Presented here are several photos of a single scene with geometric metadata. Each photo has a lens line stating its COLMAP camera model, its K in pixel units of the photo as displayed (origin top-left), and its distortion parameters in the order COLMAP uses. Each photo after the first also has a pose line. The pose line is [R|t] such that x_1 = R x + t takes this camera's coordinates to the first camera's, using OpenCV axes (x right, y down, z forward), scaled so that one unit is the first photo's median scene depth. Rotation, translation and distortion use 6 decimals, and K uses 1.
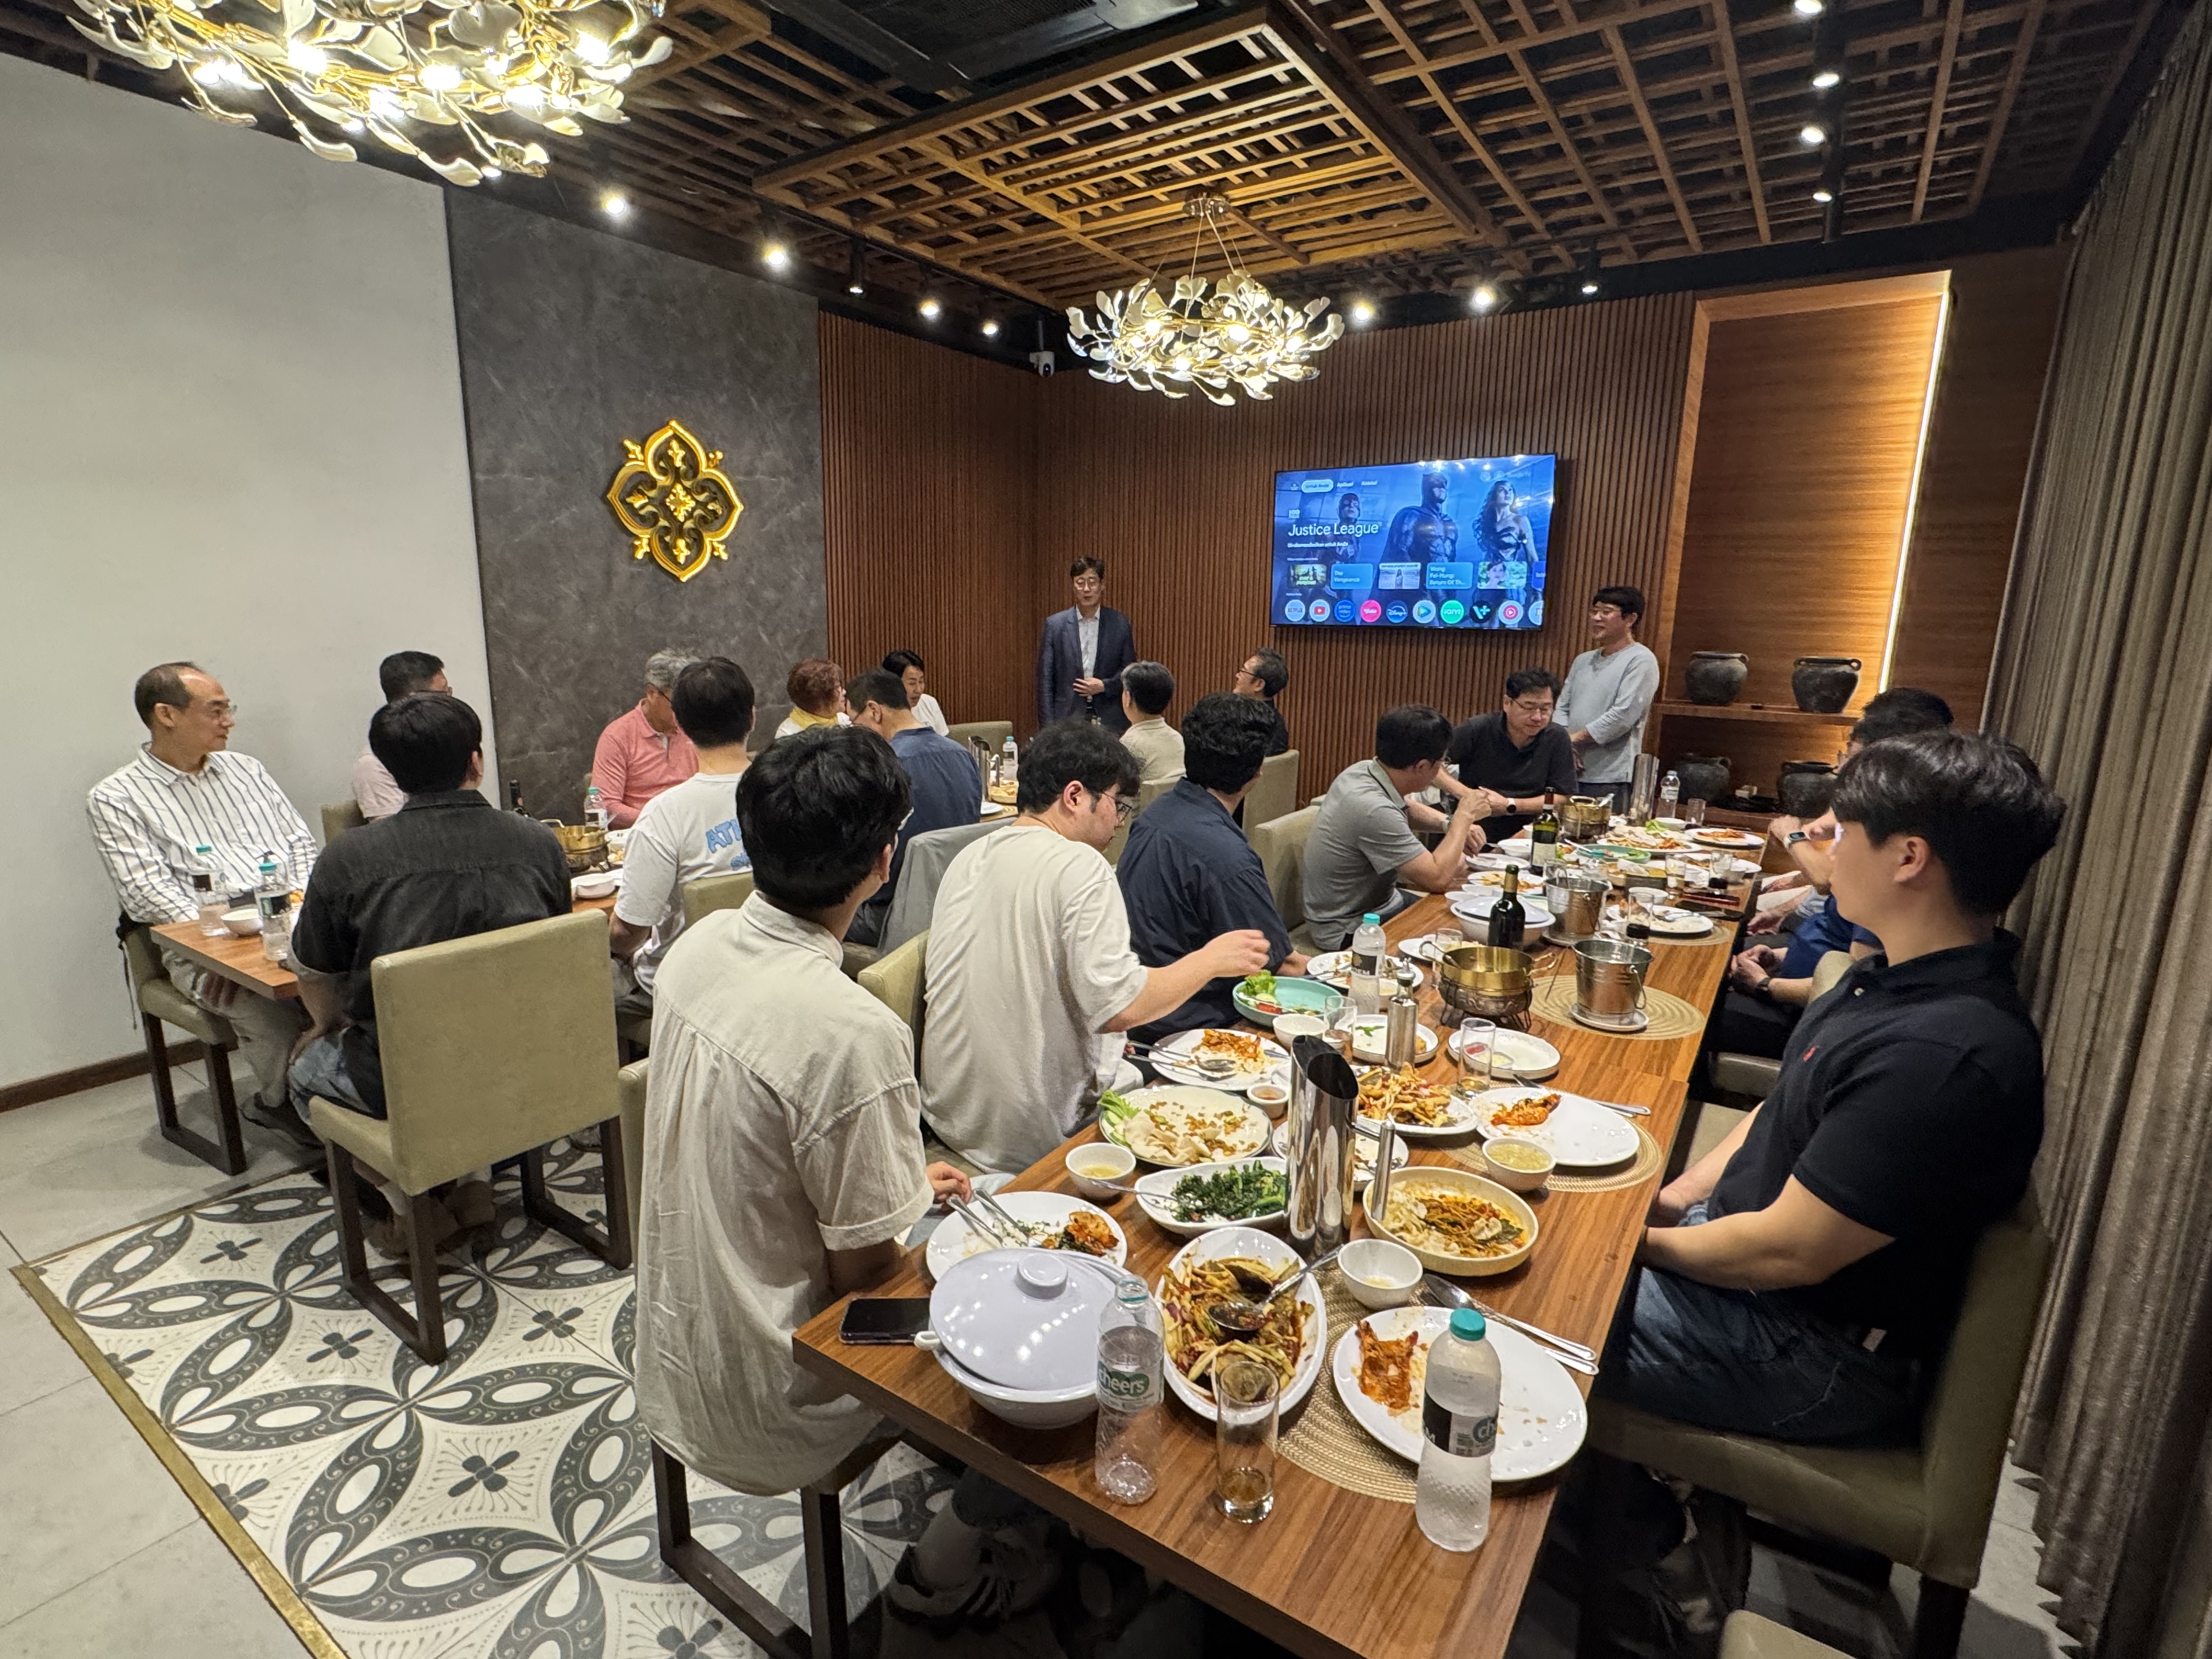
lens RADIAL K [[1091.8, 0, 1102.6], [0, 1091.8, 834.3], [0, 0, 1]] dist [0.002217, -0.000833]
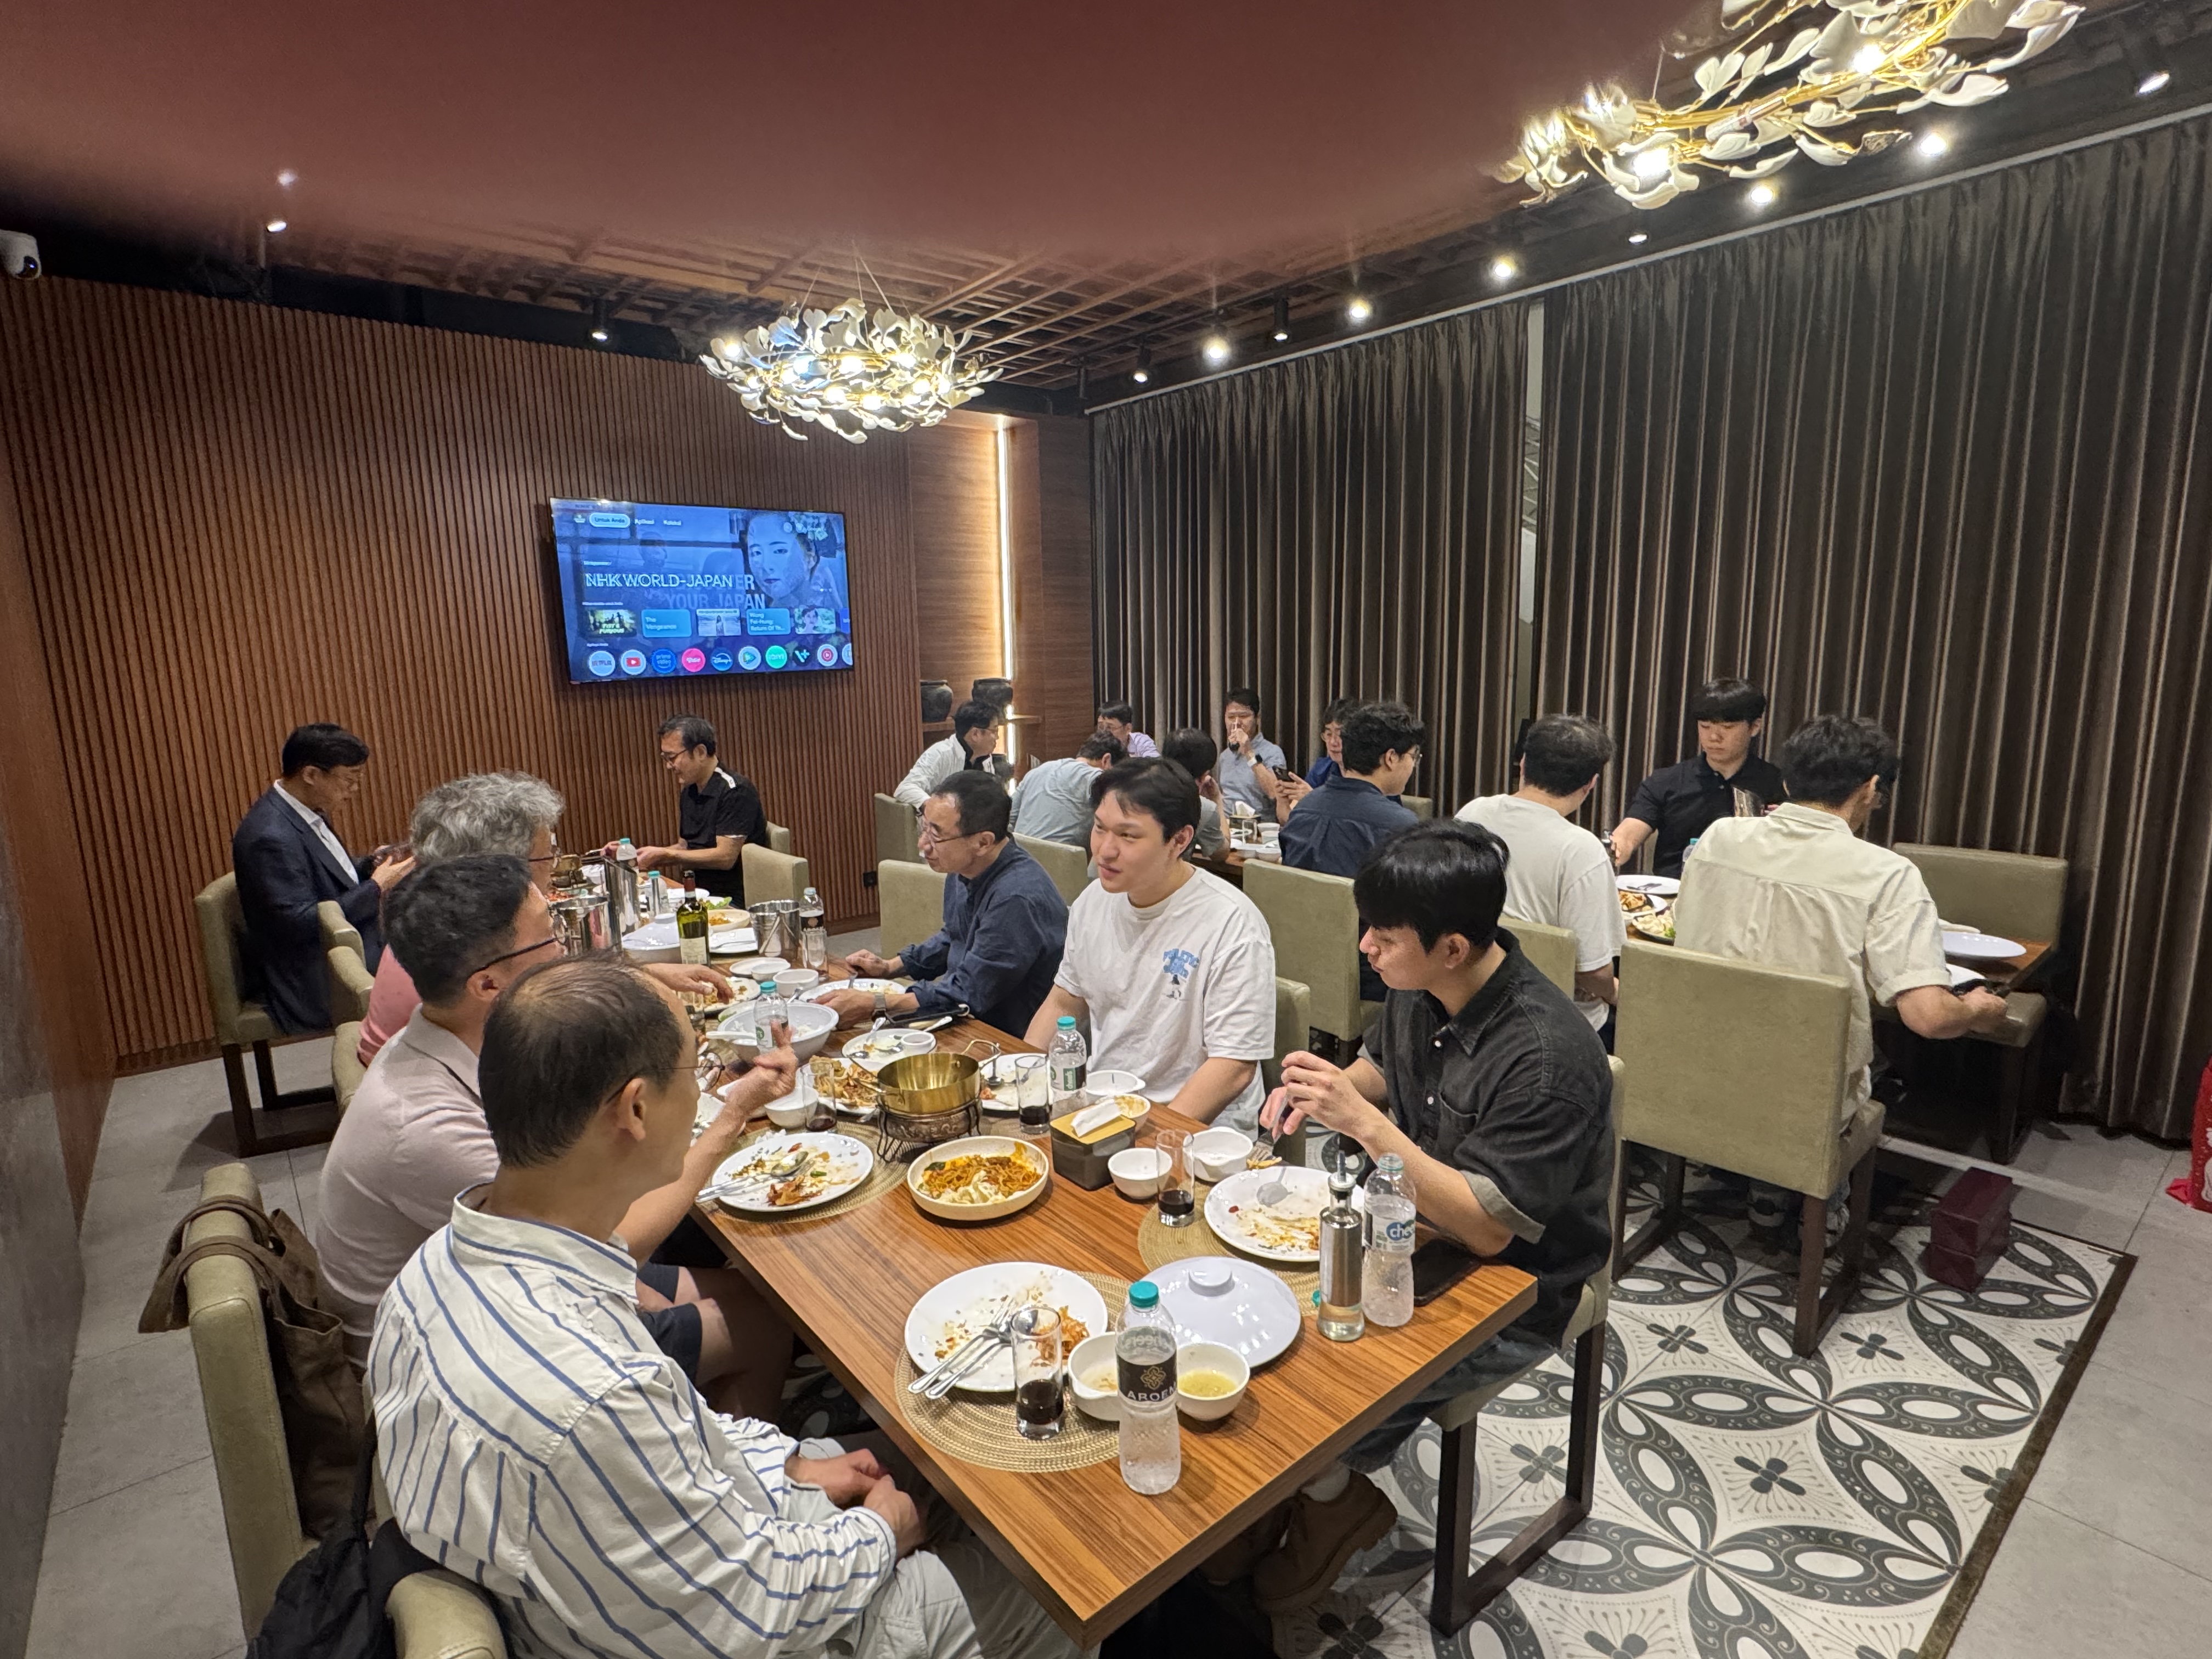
lens RADIAL K [[1091.8, 0, 1109.4], [0, 1091.8, 848.7], [0, 0, 1]] dist [0.002217, -0.000833]
pose [[0.269039, -0.204109, 0.941253, -0.992398], [0.223640, 0.963814, 0.145078, -0.180849], [-0.936805, 0.171470, 0.304950, 0.707063]]
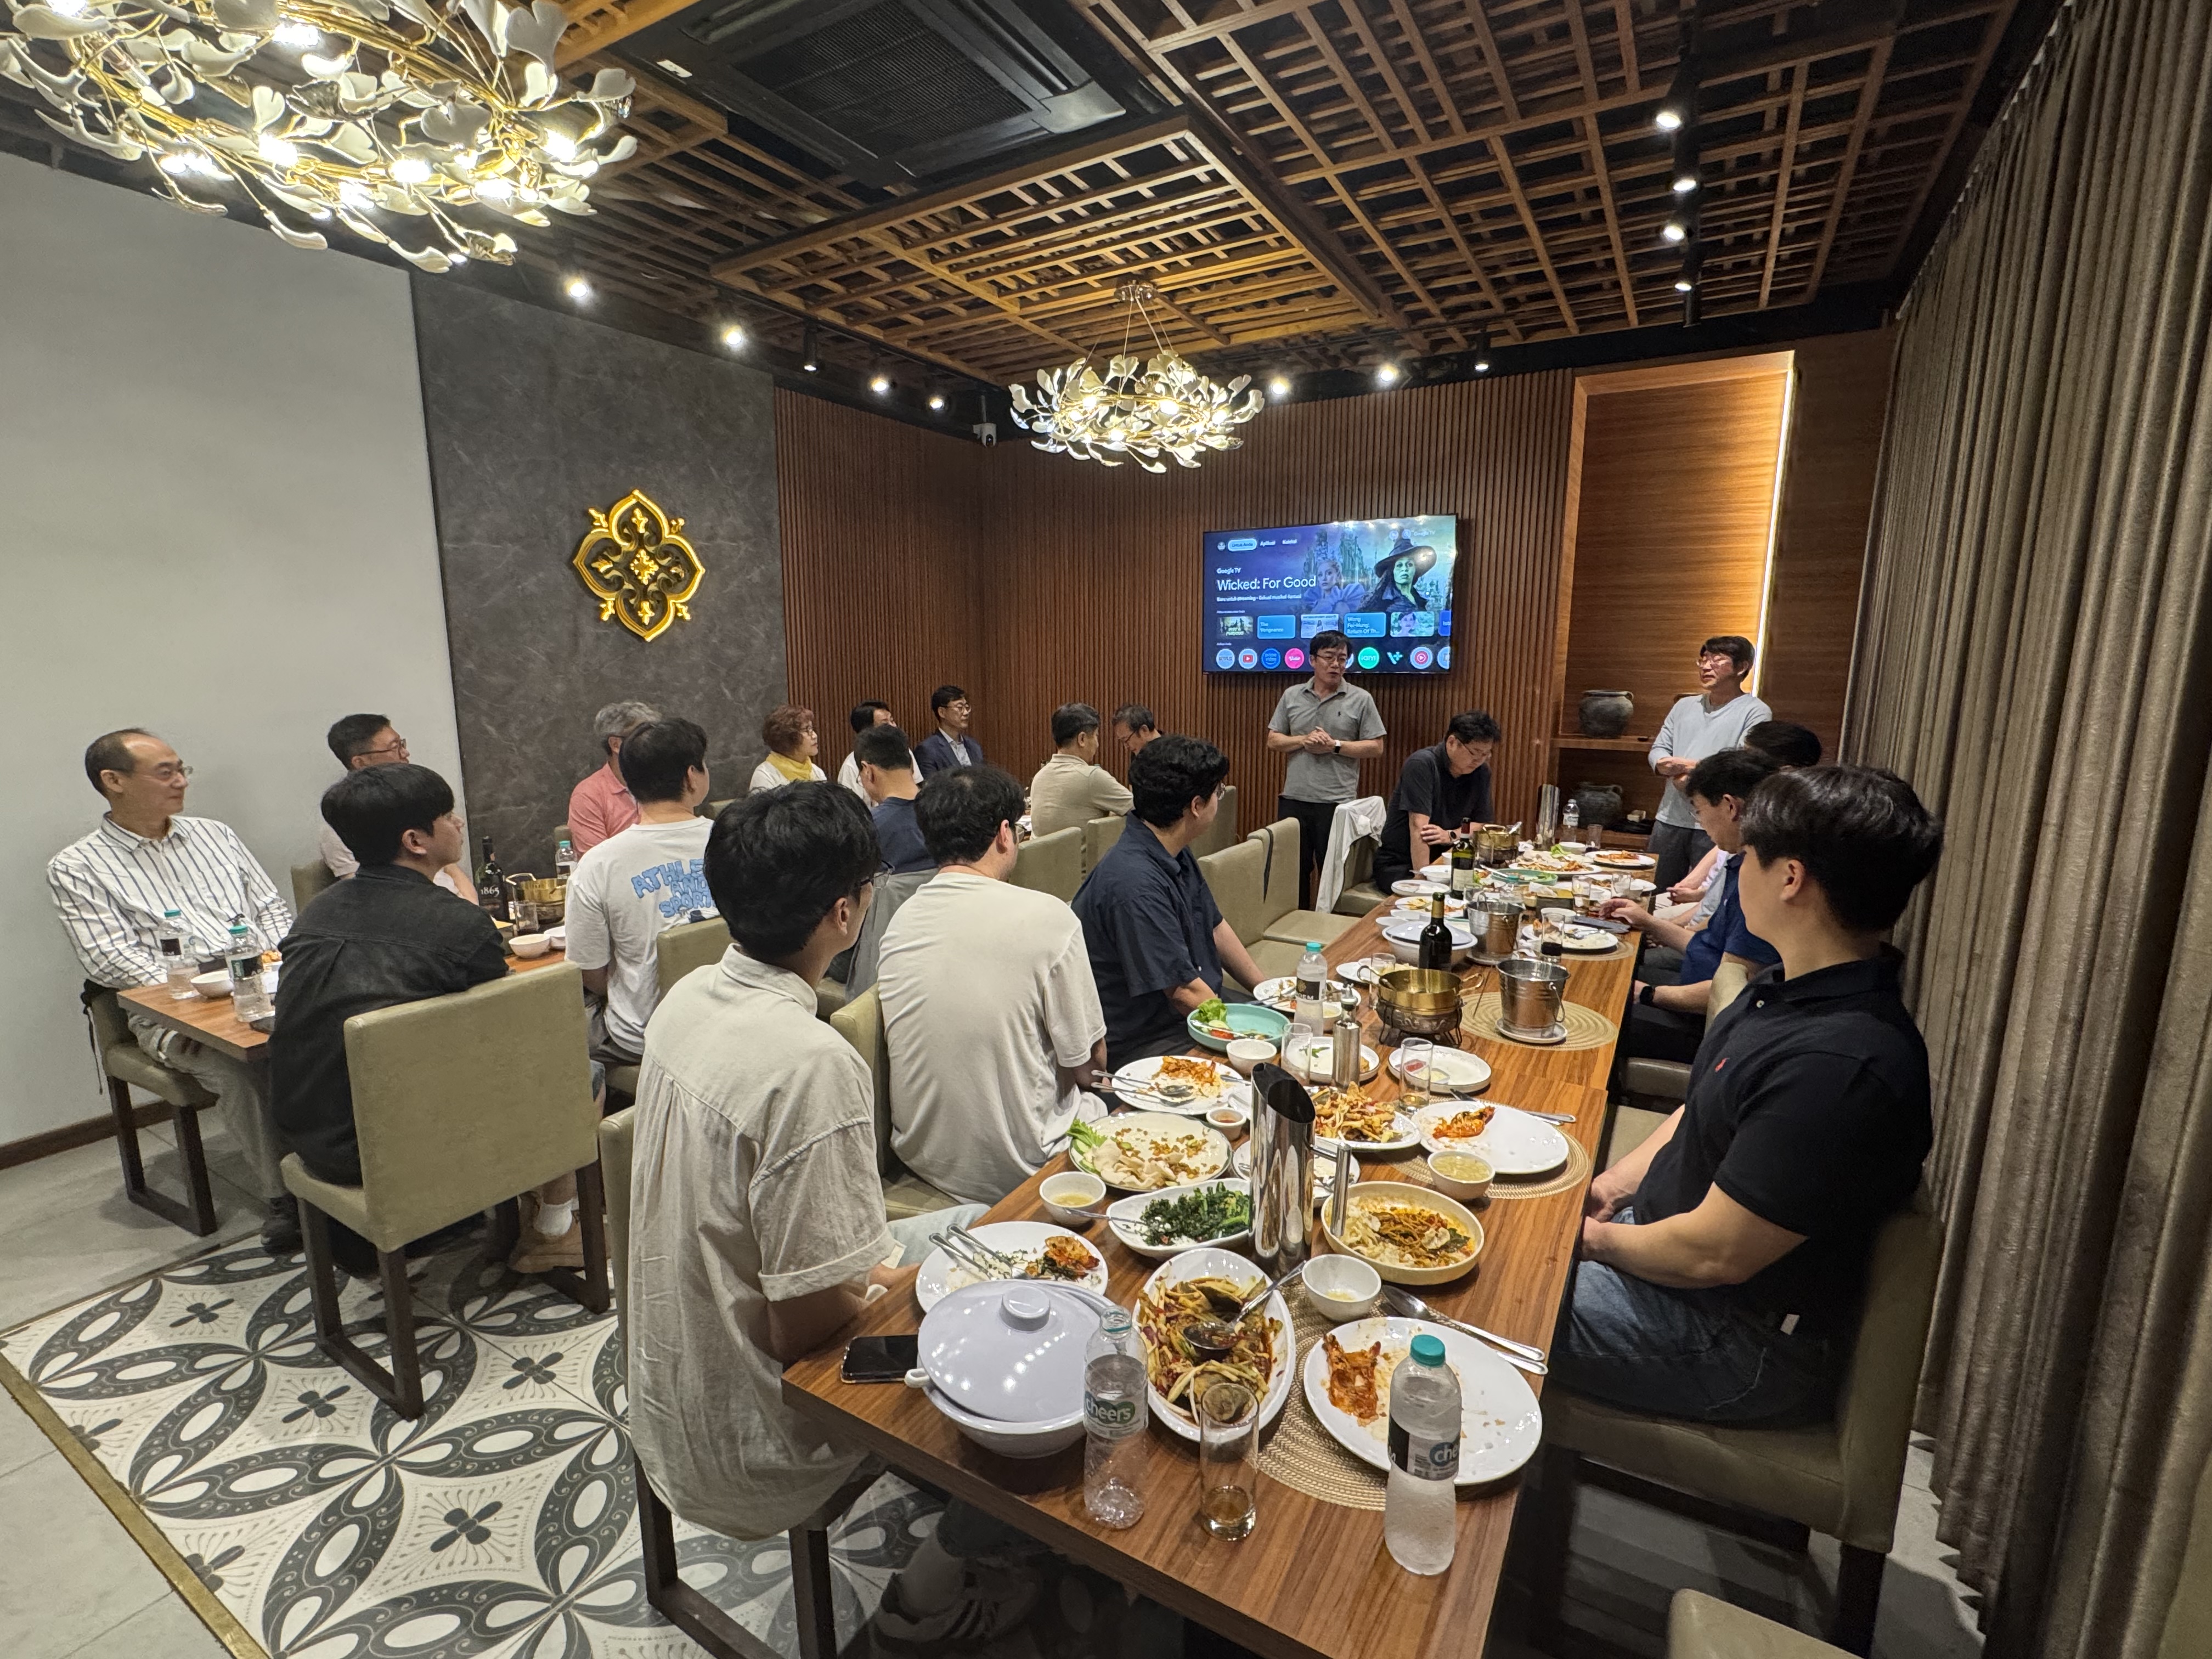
lens RADIAL K [[1019.8, 0, 1104.0], [0, 1019.8, 836.7], [0, 0, 1]] dist [0.002221, -0.000482]
pose [[0.998120, -0.025876, 0.055568, -0.008553], [0.027491, 0.999216, -0.028492, -0.005738], [-0.054787, 0.029966, 0.998048, 0.003844]]
